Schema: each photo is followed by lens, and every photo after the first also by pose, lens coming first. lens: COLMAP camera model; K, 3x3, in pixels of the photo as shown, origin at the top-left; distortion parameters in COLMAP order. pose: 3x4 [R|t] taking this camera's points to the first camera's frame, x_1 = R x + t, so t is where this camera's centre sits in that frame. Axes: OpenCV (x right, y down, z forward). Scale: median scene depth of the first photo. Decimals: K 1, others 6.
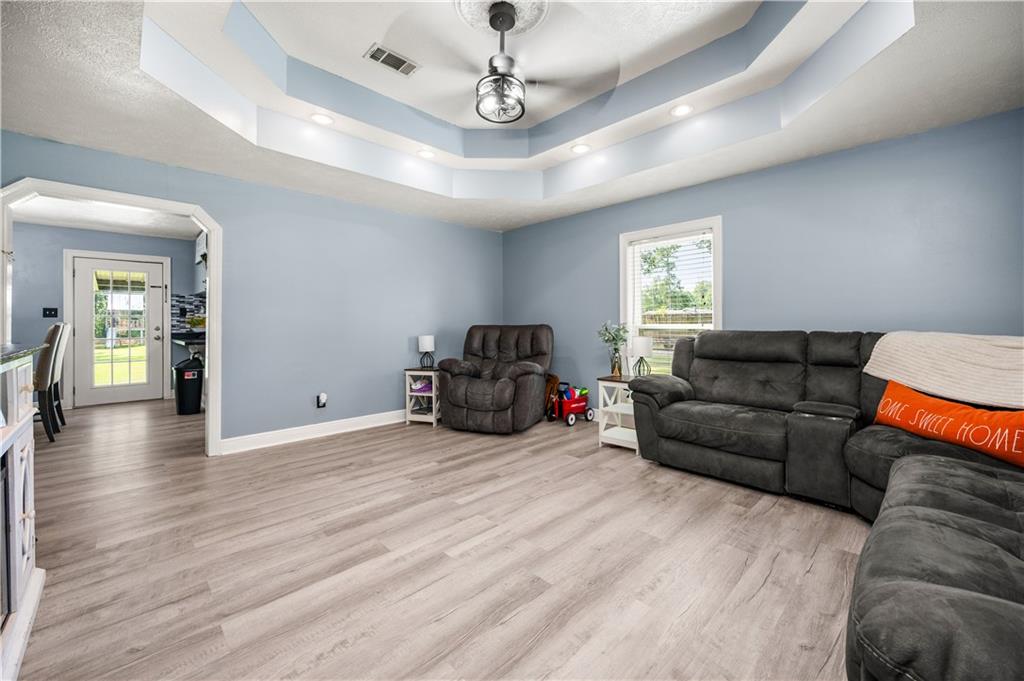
lens RADIAL K [[411.9, 0, 520.3], [0, 411.9, 321.8], [0, 0, 1]] dist [-0.008109, -0.000156]
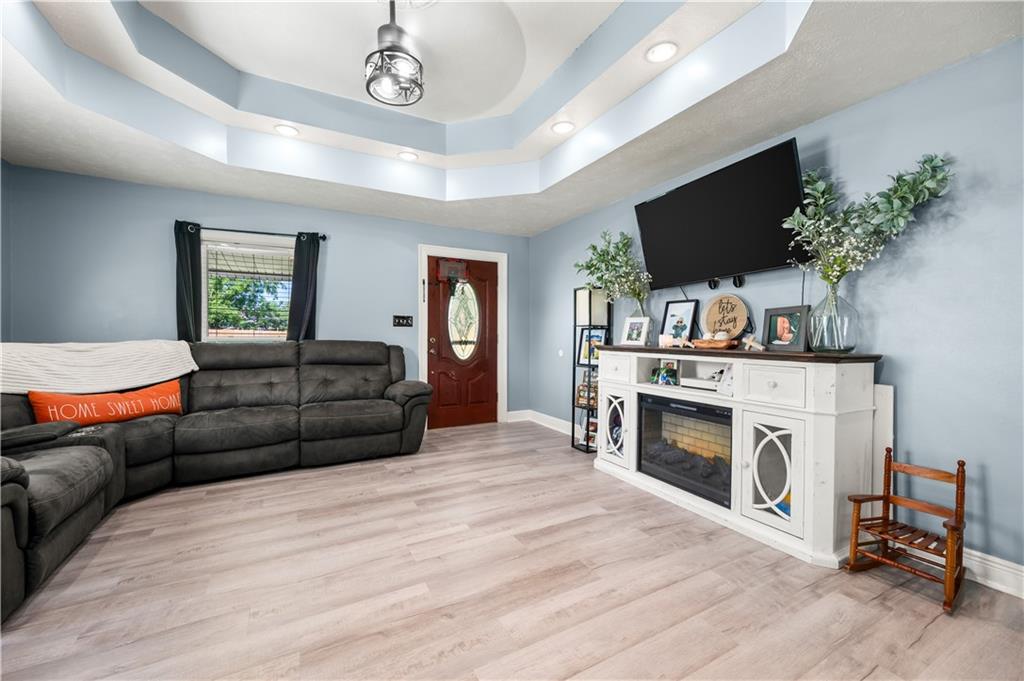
lens RADIAL K [[411.9, 0, 529.6], [0, 411.9, 332.6], [0, 0, 1]] dist [-0.008109, -0.000156]
pose [[-0.971626, -0.001690, 0.236518, -0.510500], [-0.004159, 0.999942, -0.009940, 0.006150], [-0.236487, -0.010642, -0.971576, 1.710859]]
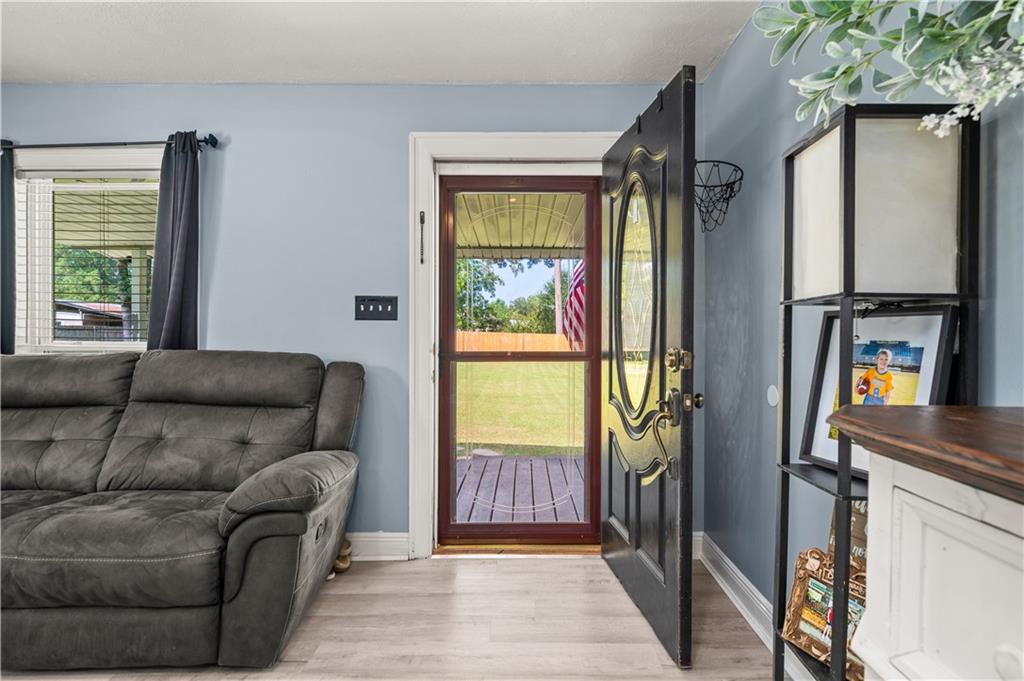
lens RADIAL K [[515.5, 0, 521.0], [0, 515.5, 337.0], [0, 0, 1]] dist [-0.000595, 0.000179]
pose [[-0.718769, -0.002424, 0.695245, -0.458475], [-0.002881, 0.999996, 0.000508, -0.004391], [-0.695243, -0.001638, -0.718773, 0.557515]]
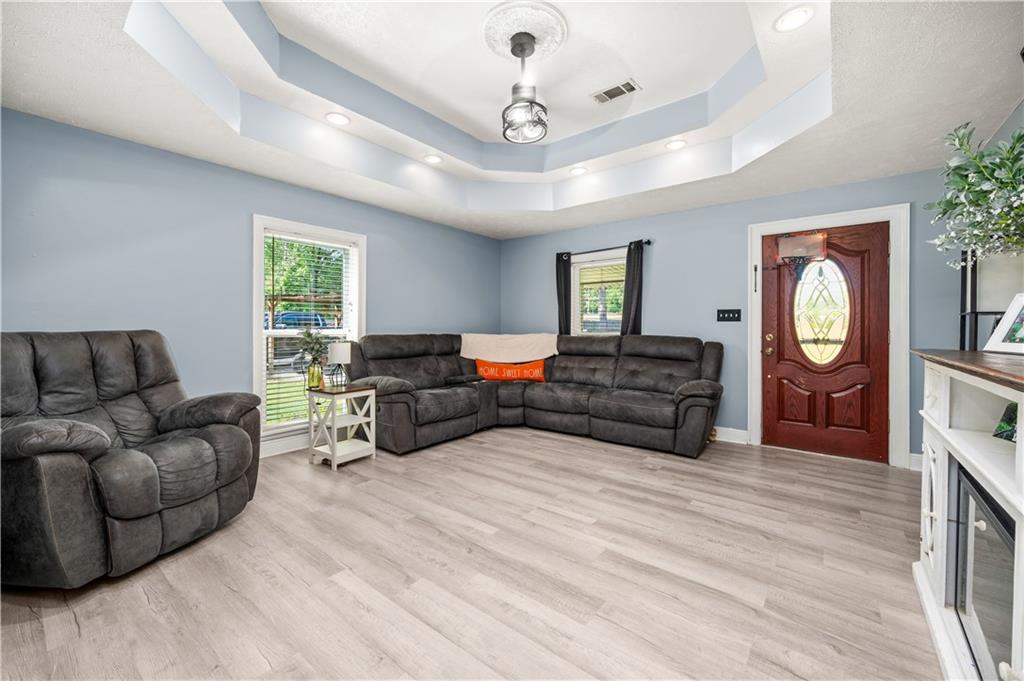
lens RADIAL K [[411.9, 0, 506.3], [0, 411.9, 329.6], [0, 0, 1]] dist [-0.008109, -0.000156]
pose [[-0.126605, -0.001108, 0.991953, -1.072855], [-0.008460, 0.999964, 0.000037, 0.003216], [-0.991917, -0.008388, -0.126610, 1.130635]]
